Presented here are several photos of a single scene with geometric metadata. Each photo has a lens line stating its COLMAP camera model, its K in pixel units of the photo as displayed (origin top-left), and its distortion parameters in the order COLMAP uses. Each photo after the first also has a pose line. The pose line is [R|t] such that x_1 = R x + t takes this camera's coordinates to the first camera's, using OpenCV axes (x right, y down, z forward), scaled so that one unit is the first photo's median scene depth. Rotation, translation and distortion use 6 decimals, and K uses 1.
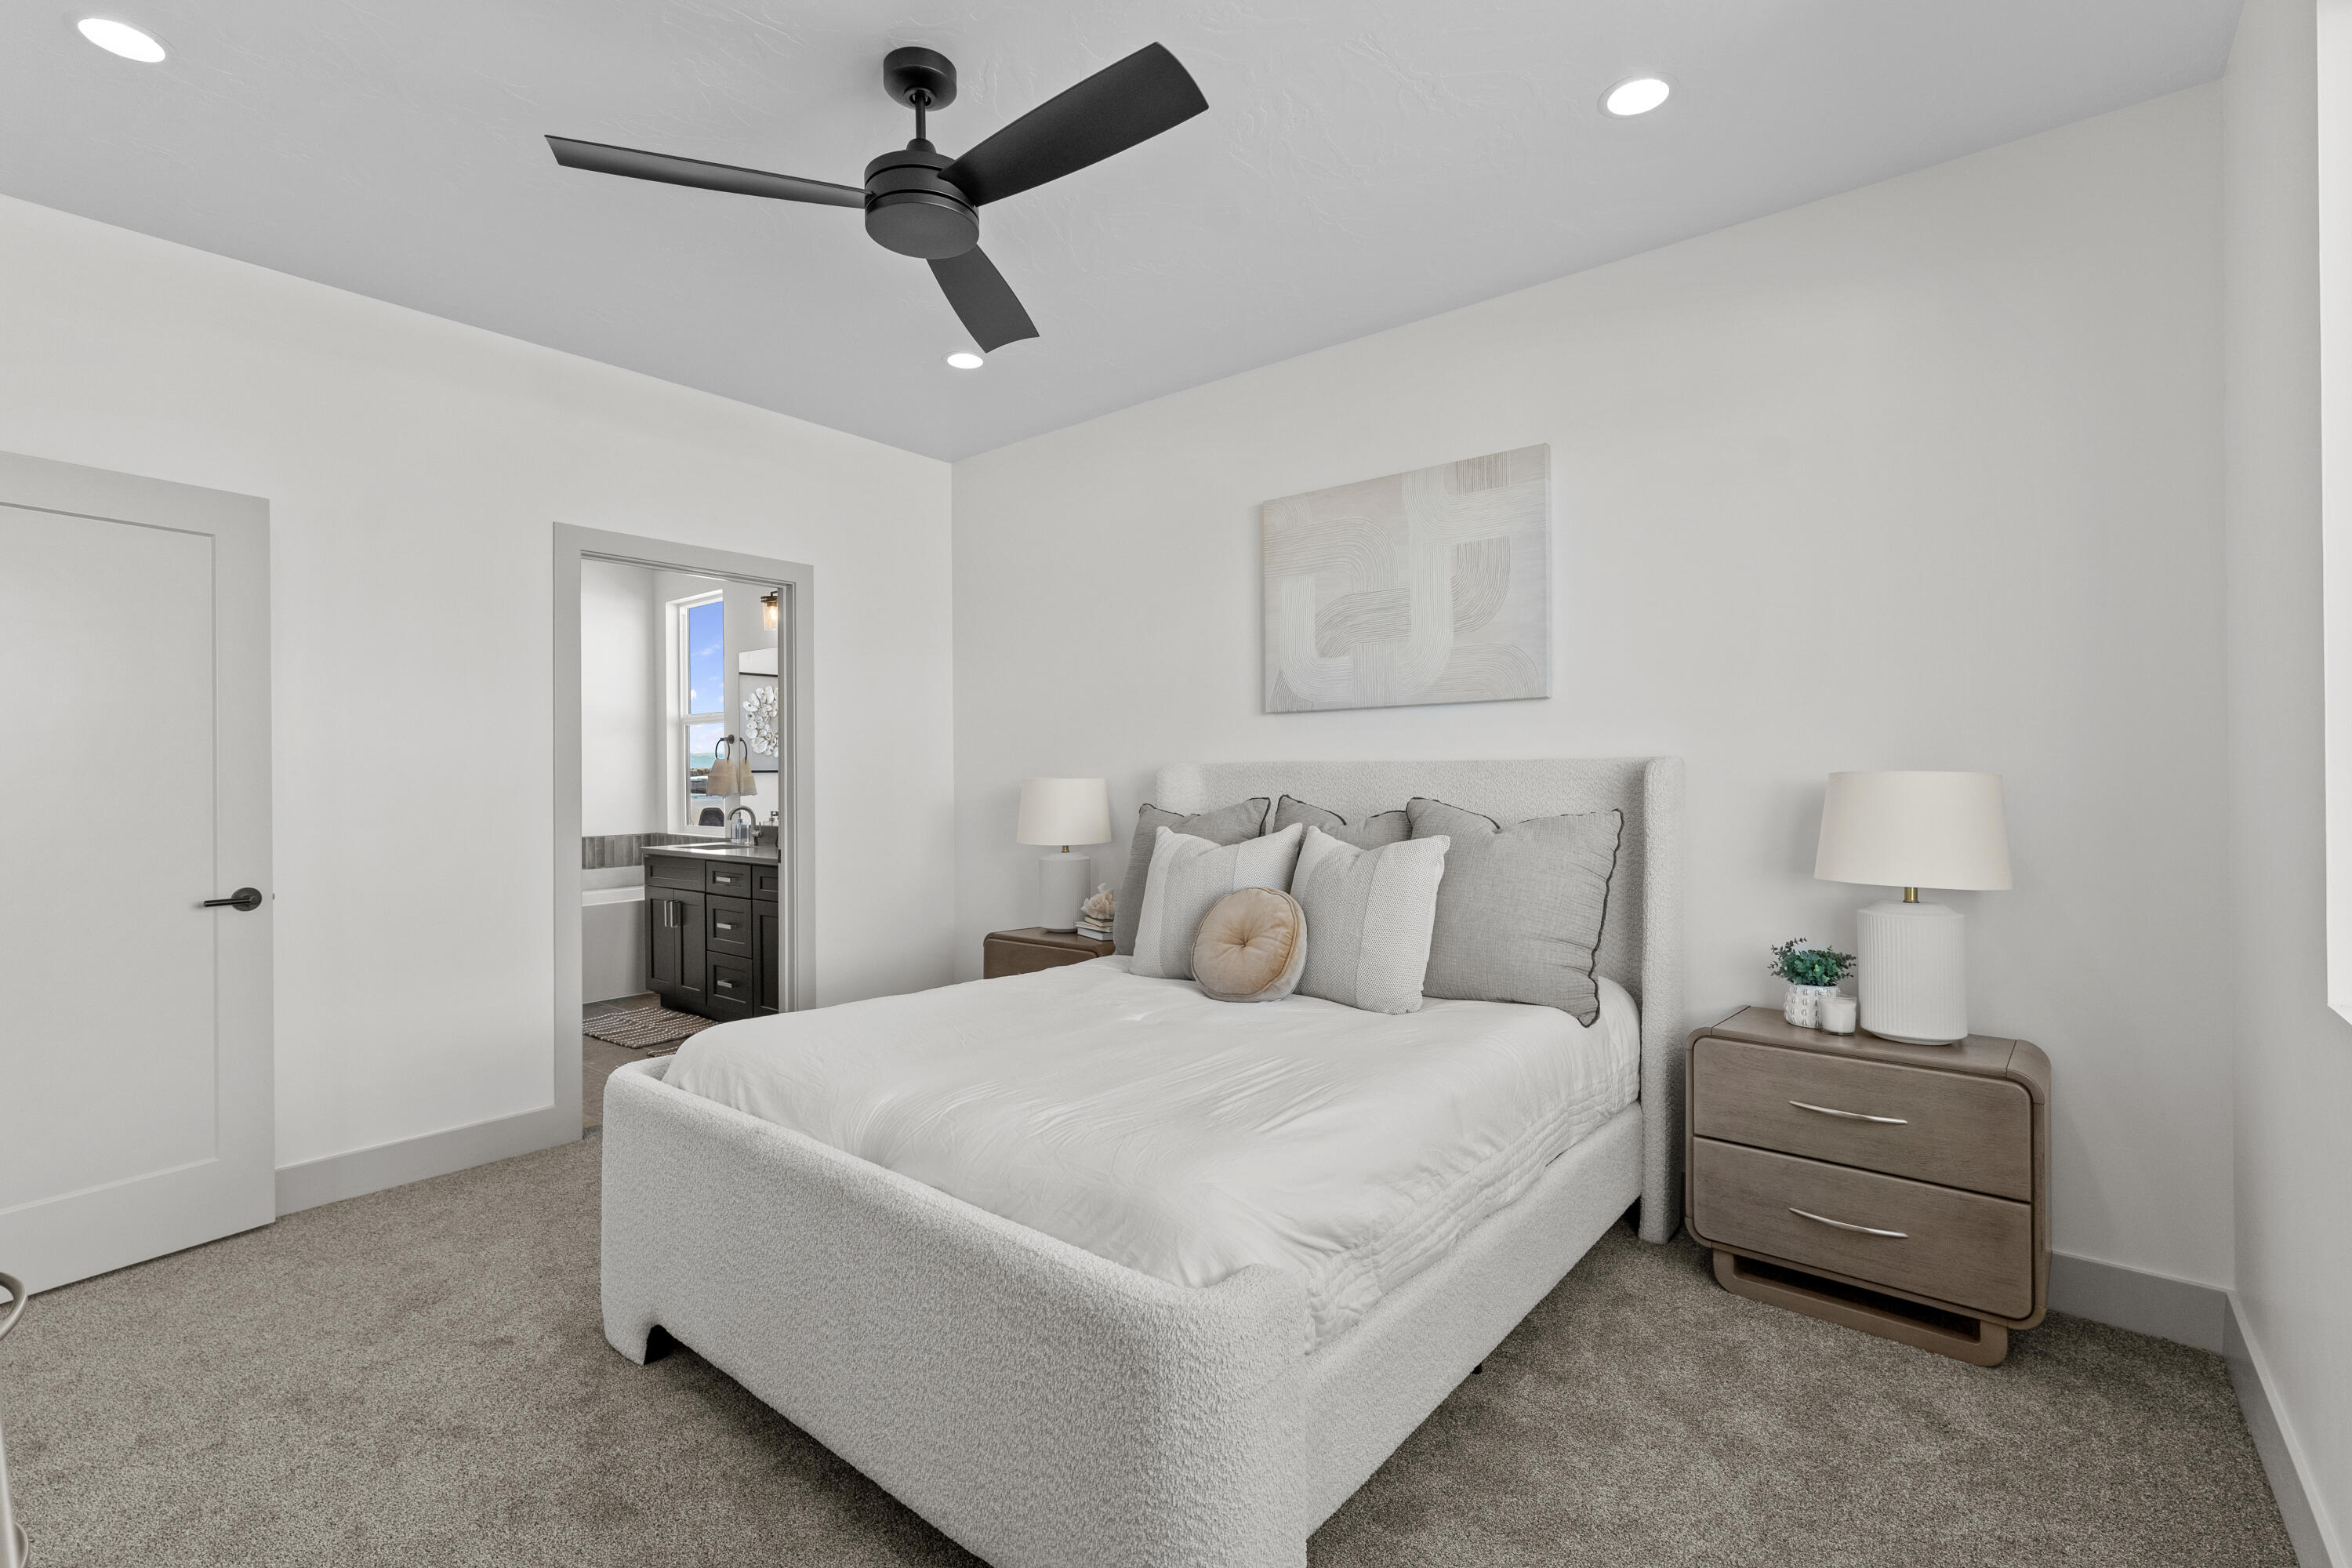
lens RADIAL K [[1067.6, 0, 1157.1], [0, 1067.6, 773.1], [0, 0, 1]] dist [0.001078, 0.000793]
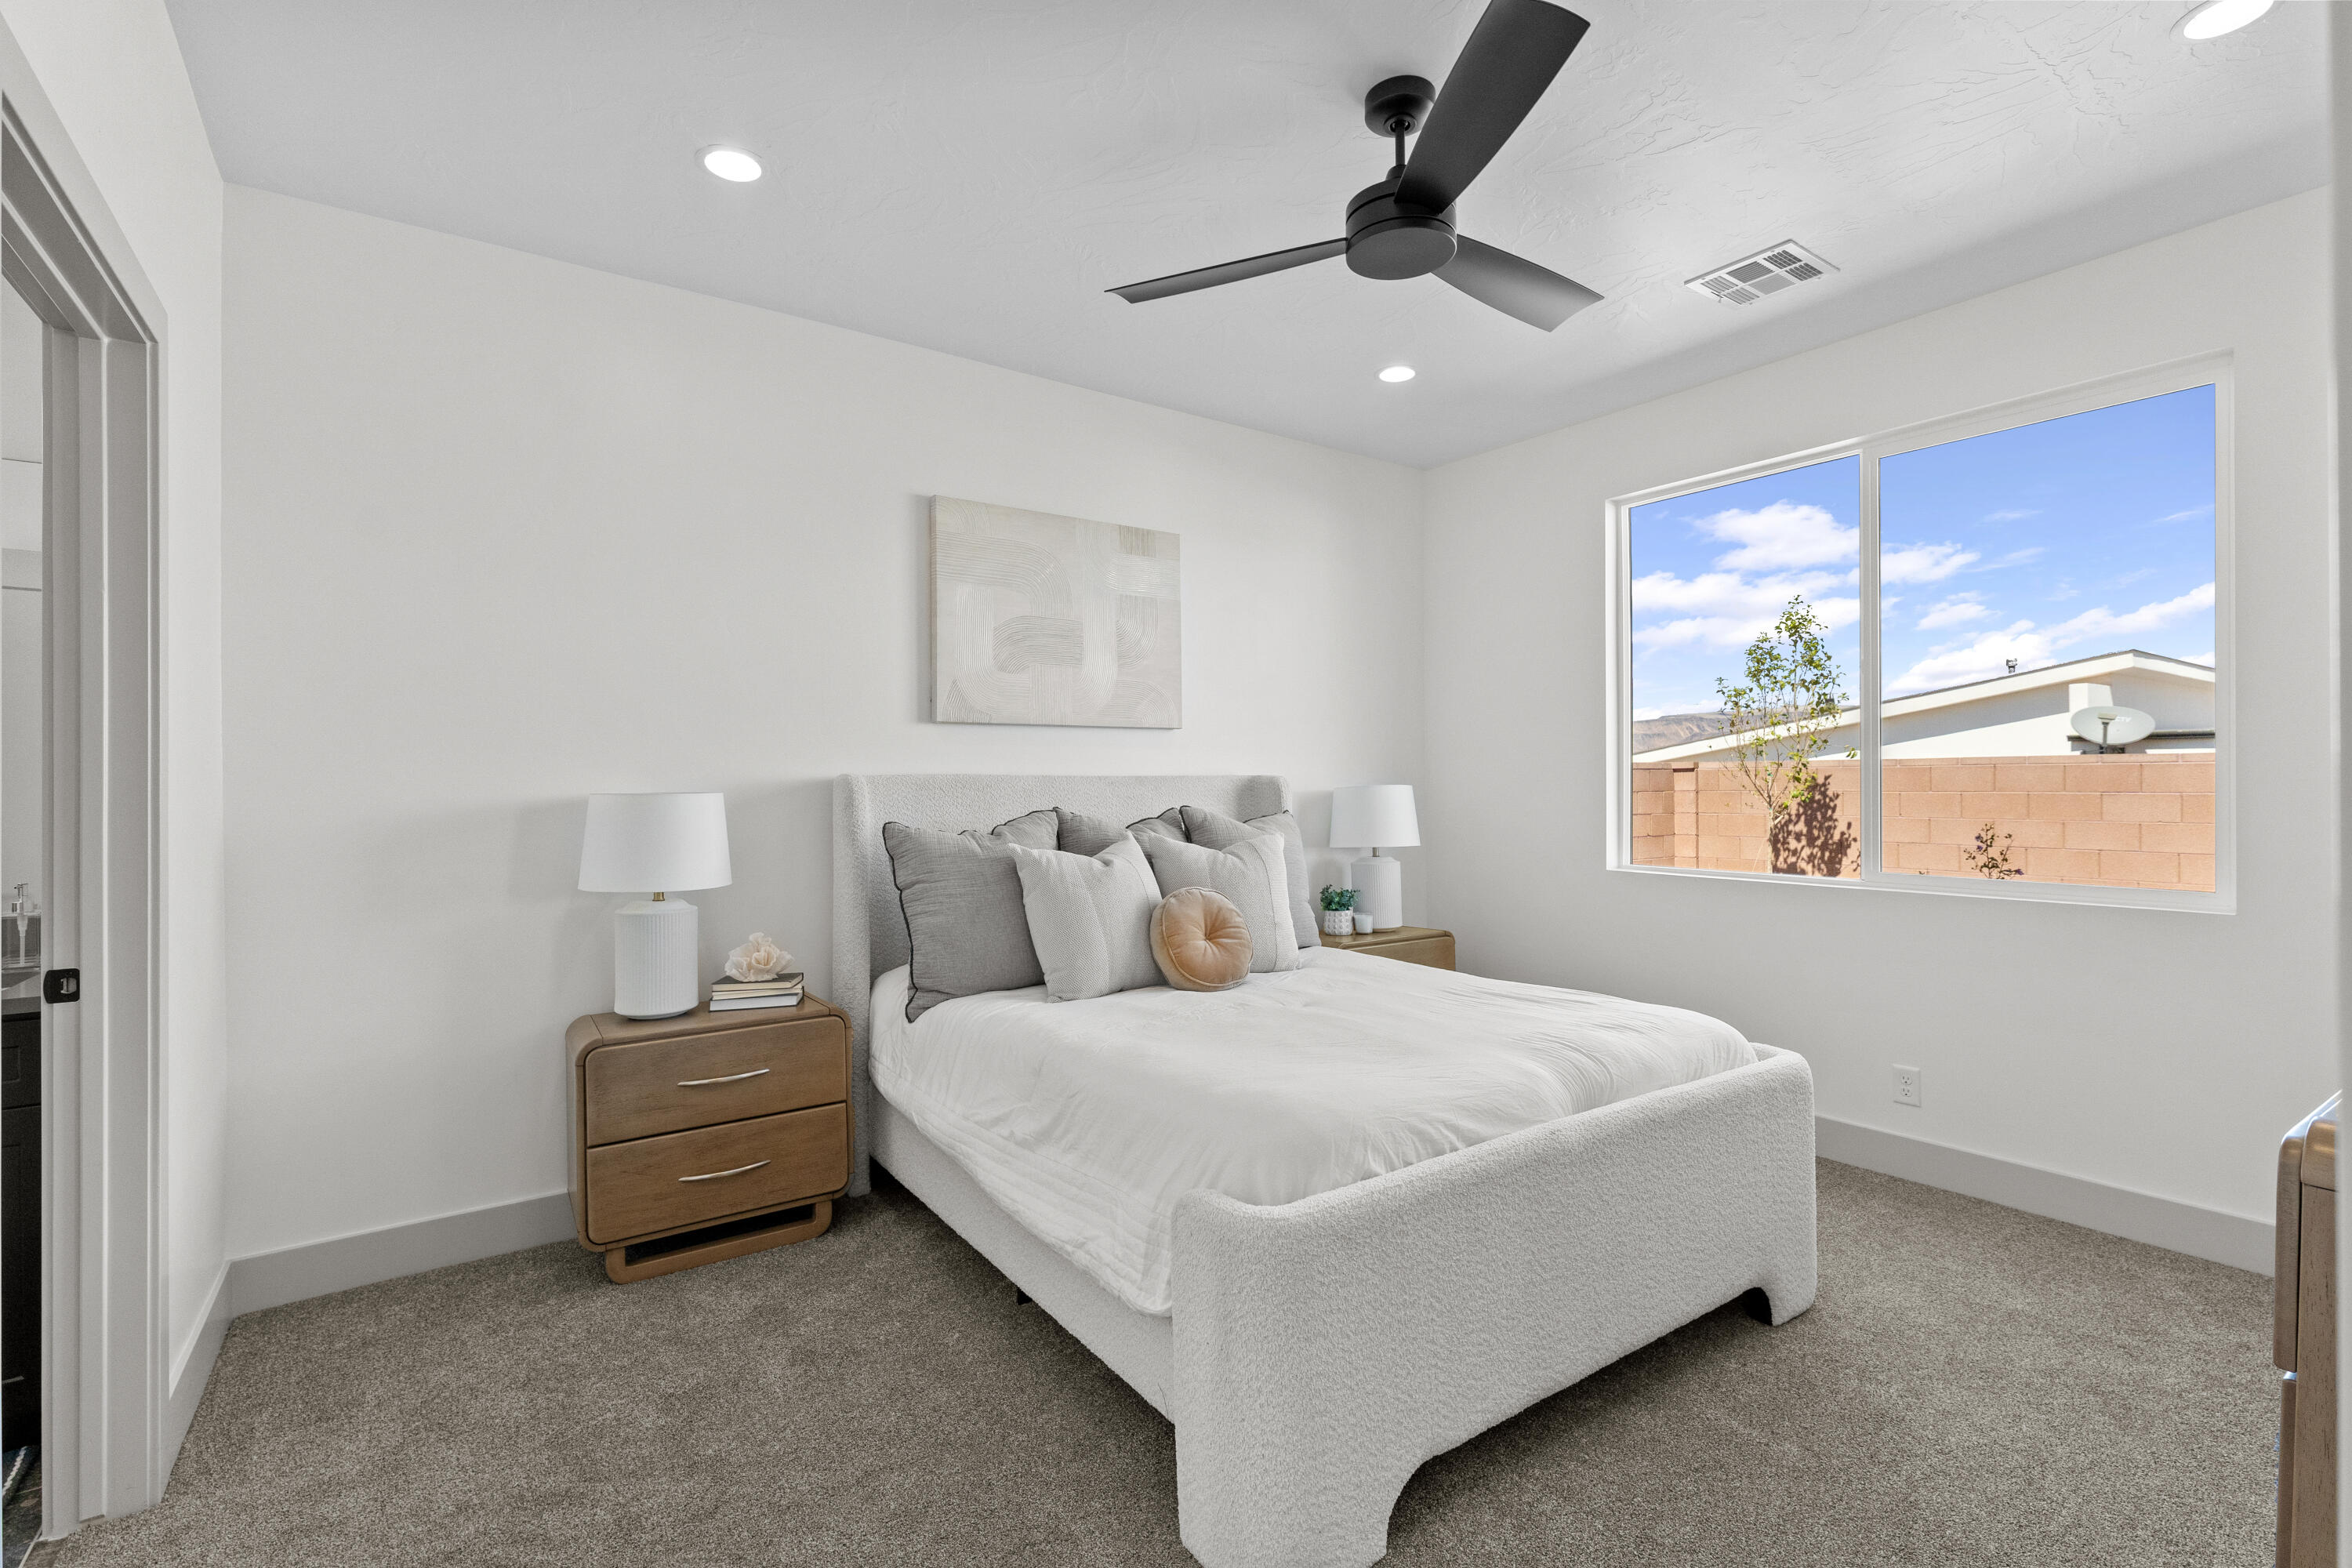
lens RADIAL K [[1067.6, 0, 1162.6], [0, 1067.6, 805.5], [0, 0, 1]] dist [0.001078, 0.000793]
pose [[0.242543, -0.021272, 0.969908, -0.487679], [-0.003199, 0.999737, 0.022727, -0.002704], [-0.970135, -0.008615, 0.242411, 0.368697]]
